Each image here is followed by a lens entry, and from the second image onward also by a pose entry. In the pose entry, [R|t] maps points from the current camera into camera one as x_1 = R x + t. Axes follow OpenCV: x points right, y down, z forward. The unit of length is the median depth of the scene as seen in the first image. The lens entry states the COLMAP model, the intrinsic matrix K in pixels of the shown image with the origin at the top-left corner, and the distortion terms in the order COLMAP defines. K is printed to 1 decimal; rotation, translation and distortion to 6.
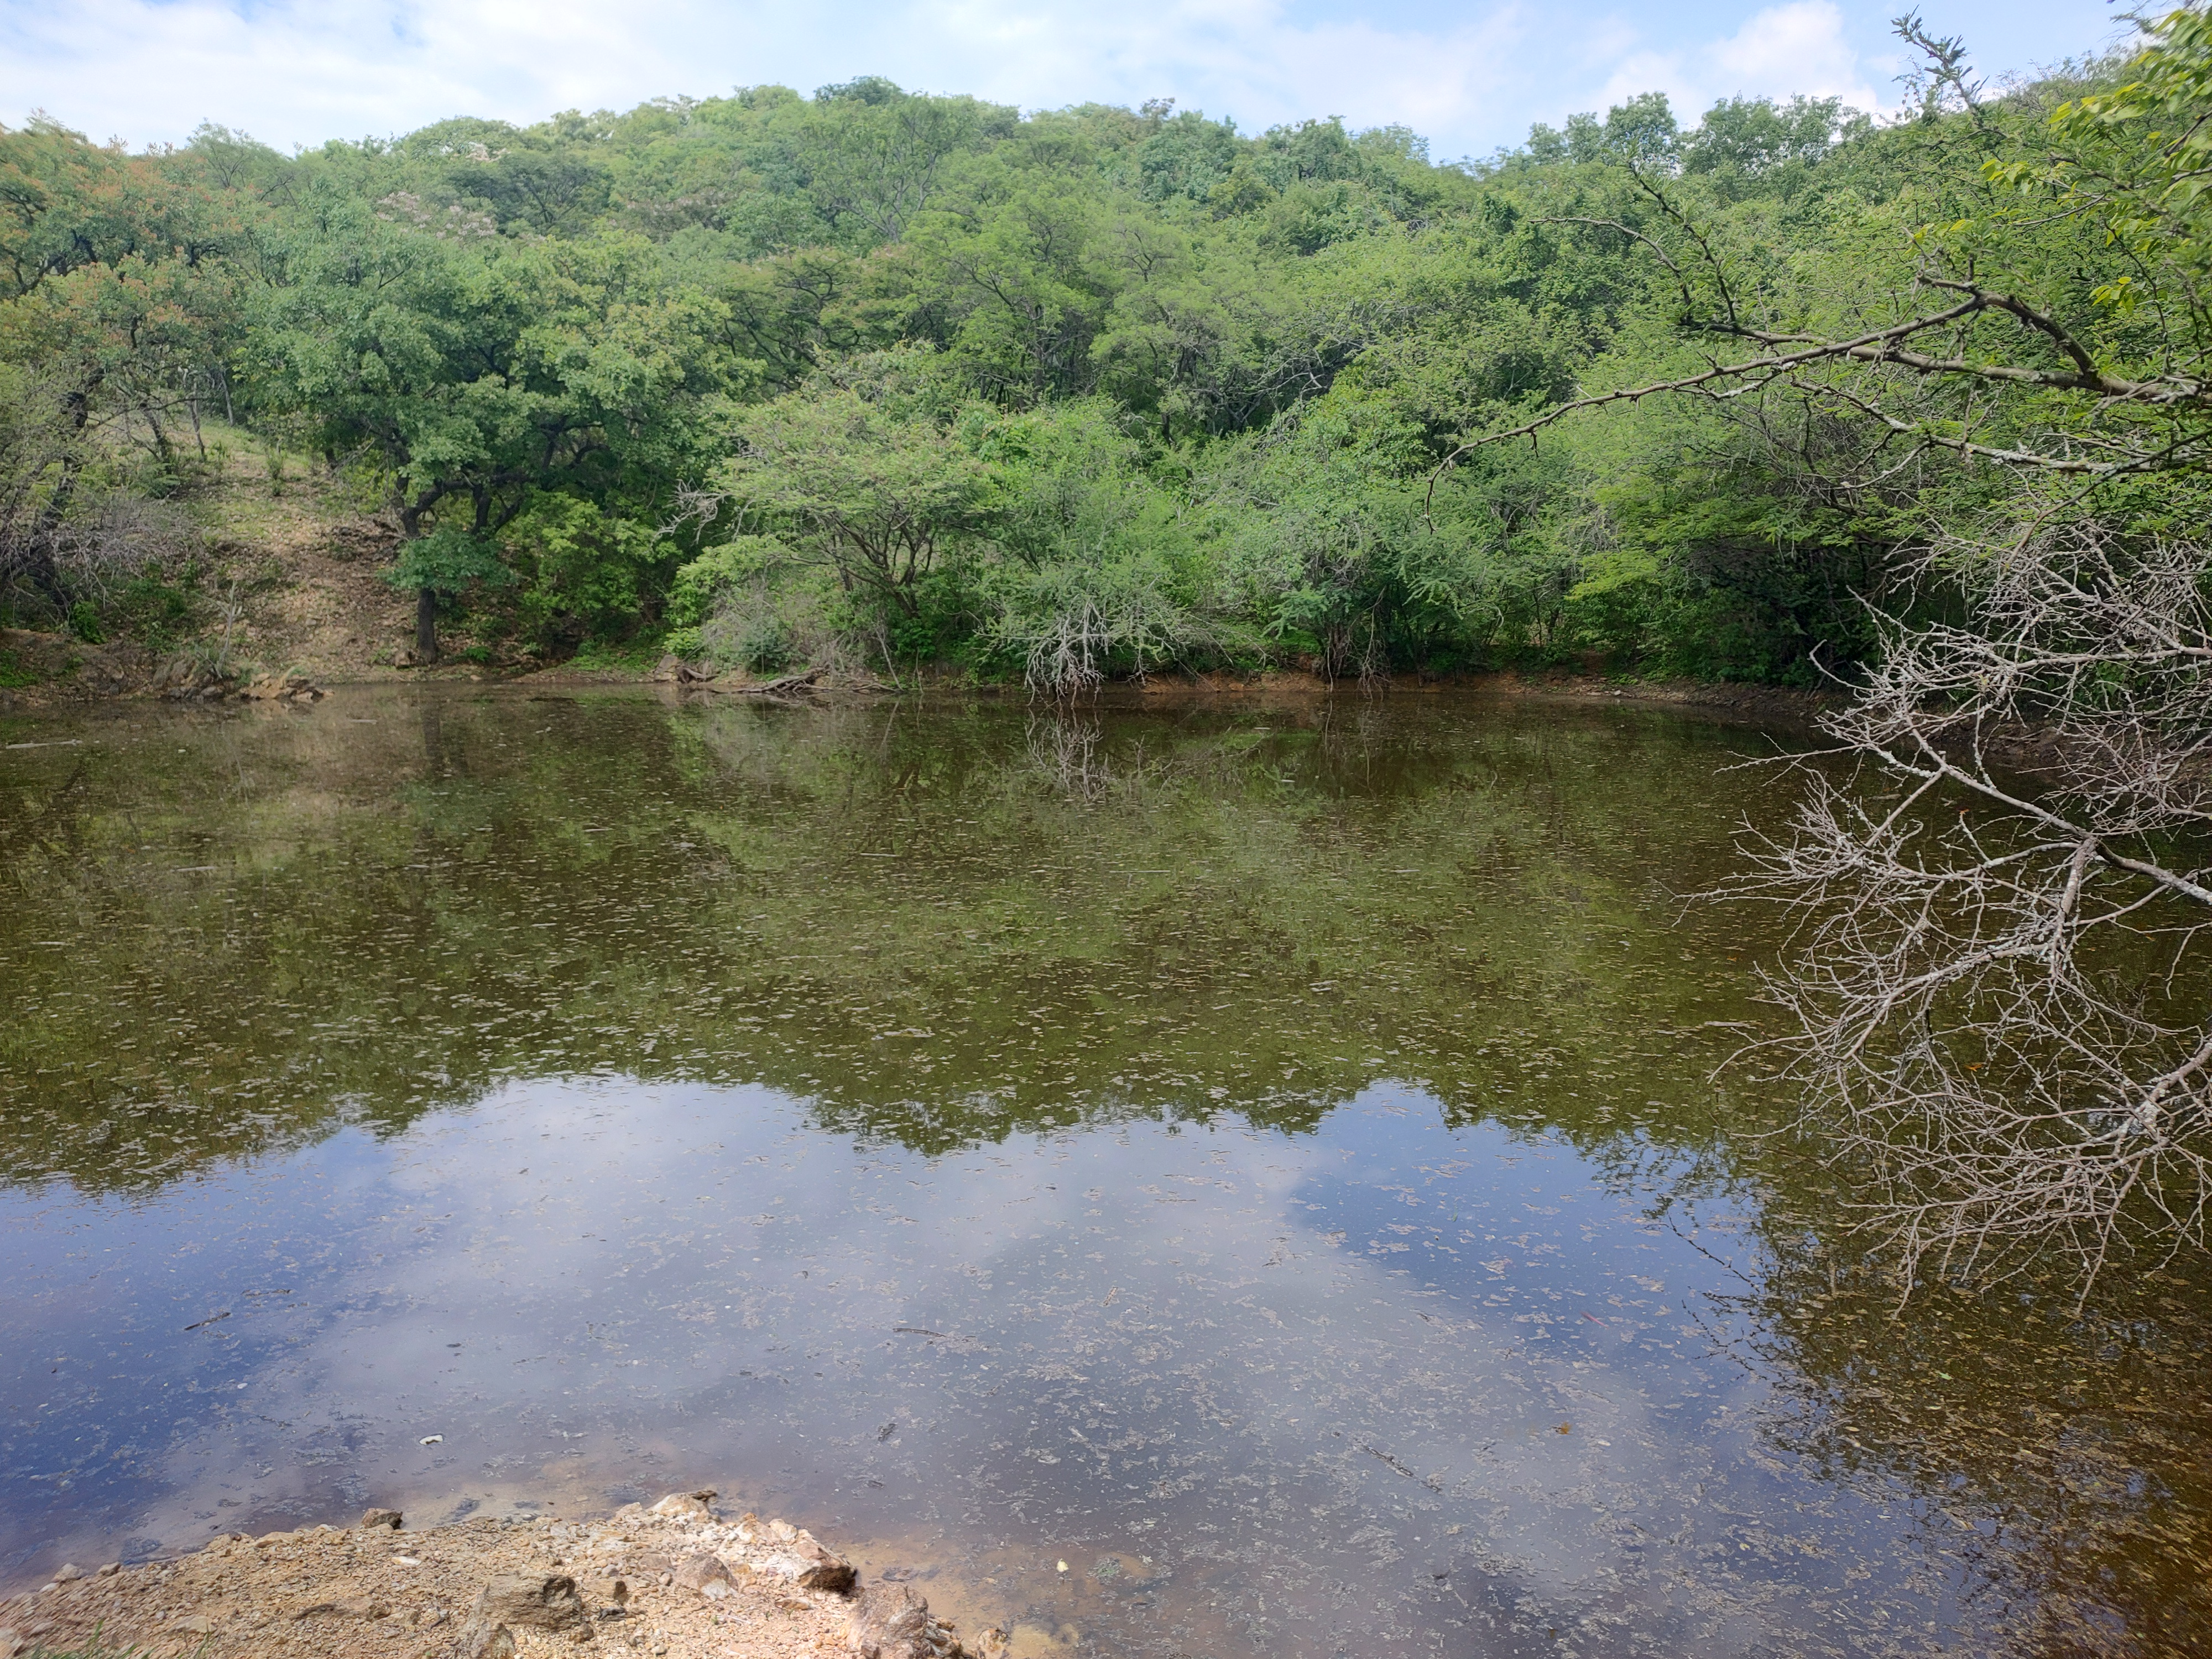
lens RADIAL K [[1585.2, 0, 1096.1], [0, 1585.2, 855.3], [0, 0, 1]] dist [0.003468, -0.021936]
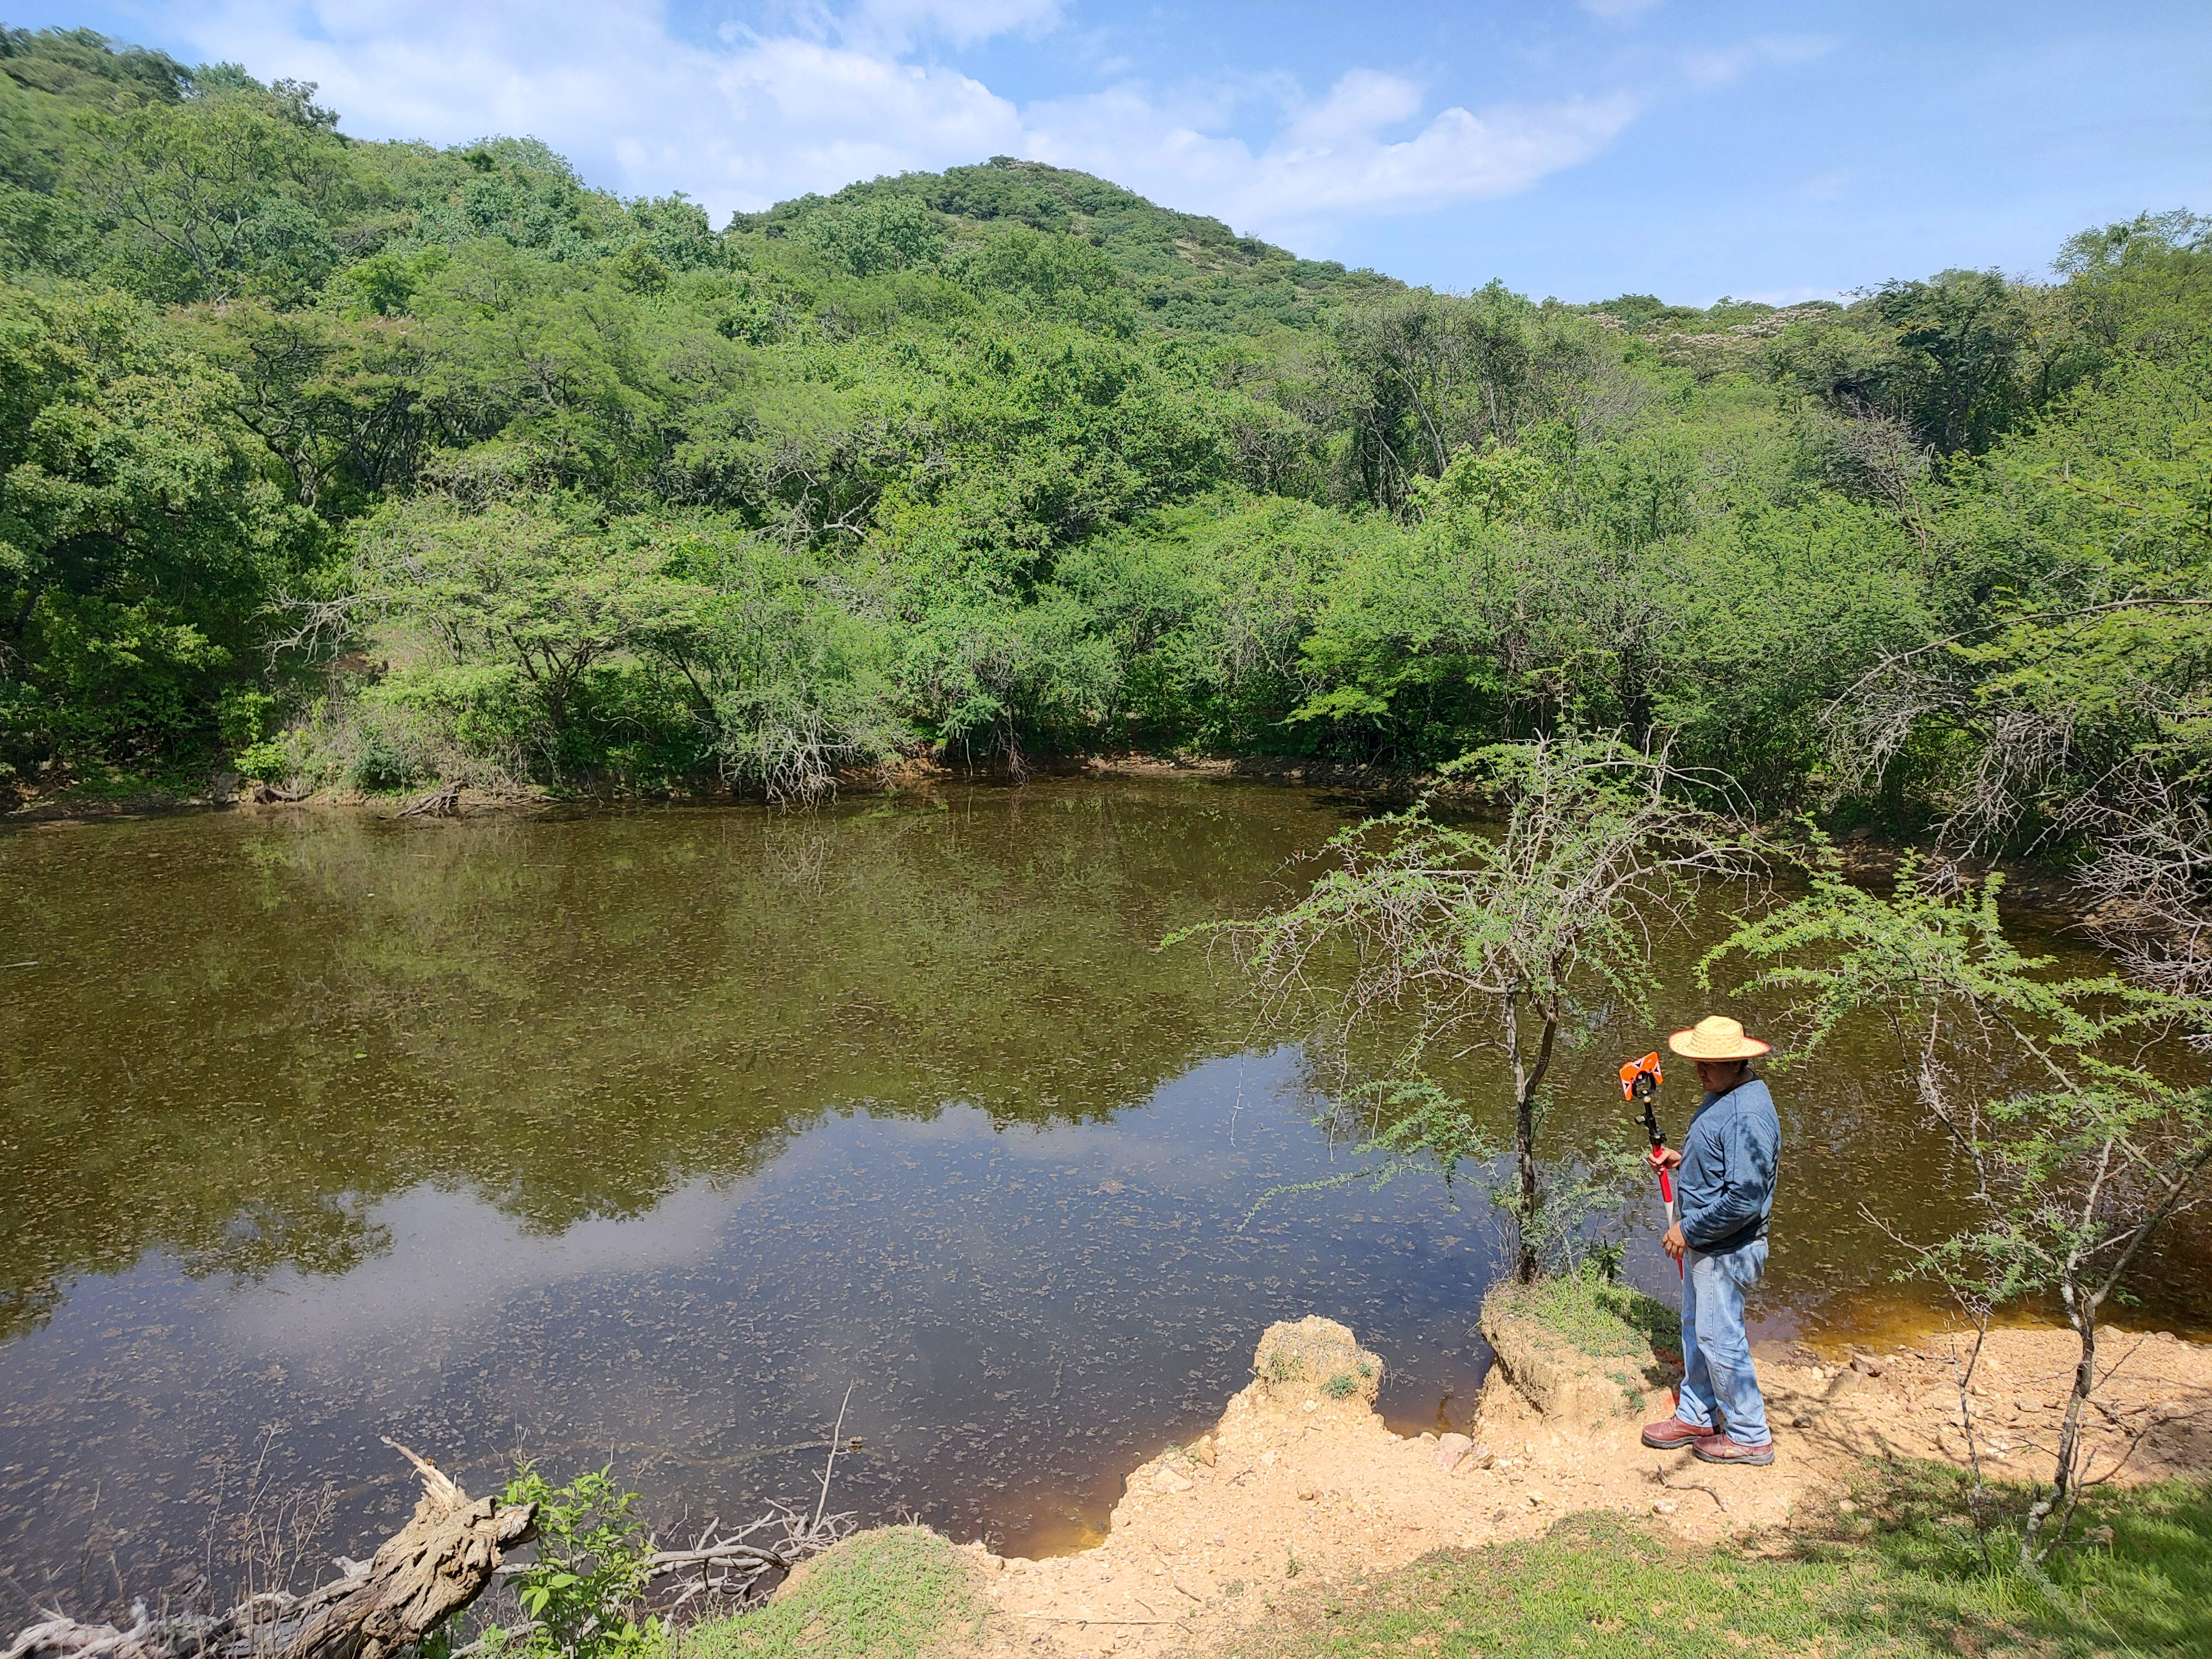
lens RADIAL K [[1566.1, 0, 1111.8], [0, 1566.1, 839.3], [0, 0, 1]] dist [0.012350, -0.011766]
pose [[0.814362, -0.093531, 0.572771, -0.387762], [0.092101, 0.995249, 0.031571, -0.074043], [-0.573003, 0.027042, 0.819107, -0.004715]]
